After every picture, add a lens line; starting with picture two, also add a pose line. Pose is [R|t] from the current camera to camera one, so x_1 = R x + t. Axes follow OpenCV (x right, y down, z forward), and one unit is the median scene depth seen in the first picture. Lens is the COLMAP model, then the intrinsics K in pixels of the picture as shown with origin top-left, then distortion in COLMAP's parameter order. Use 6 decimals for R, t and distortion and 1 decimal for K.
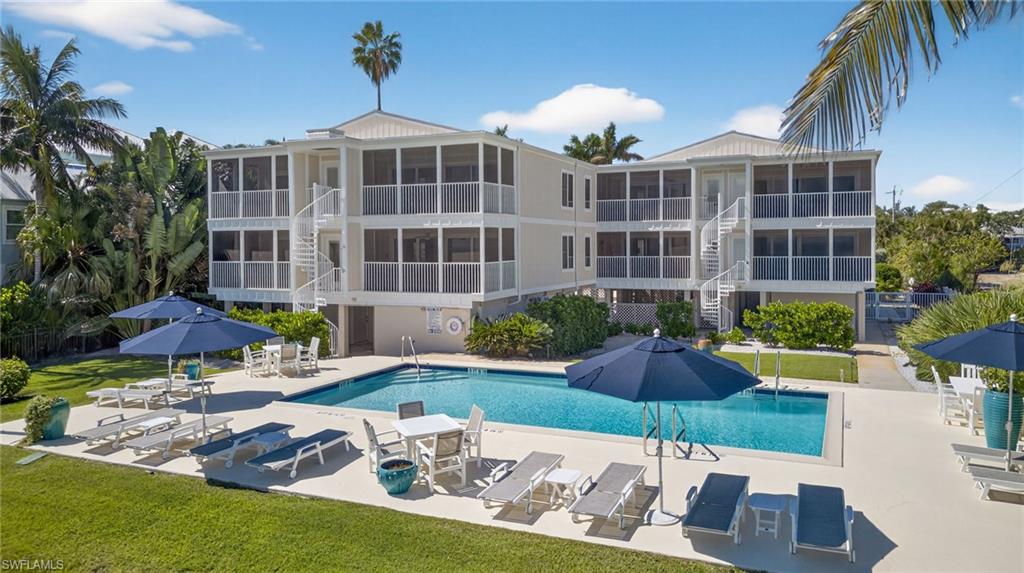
lens RADIAL K [[725.5, 0, 512.0], [0, 725.5, 283.6], [0, 0, 1]] dist [0.004446, 0.000310]
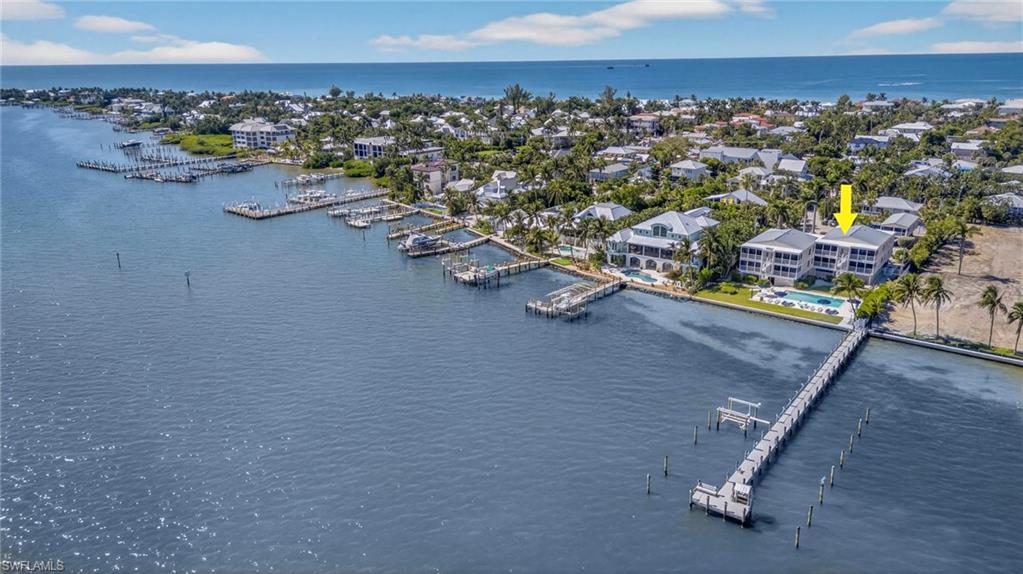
lens RADIAL K [[724.8, 0, 511.3], [0, 724.8, 287.1], [0, 0, 1]] dist [0.004446, 0.000310]
pose [[0.976581, 0.059330, -0.206805, -0.986570], [-0.006062, 0.968432, 0.249205, -1.257577], [0.215062, -0.242115, 0.946112, -4.718168]]
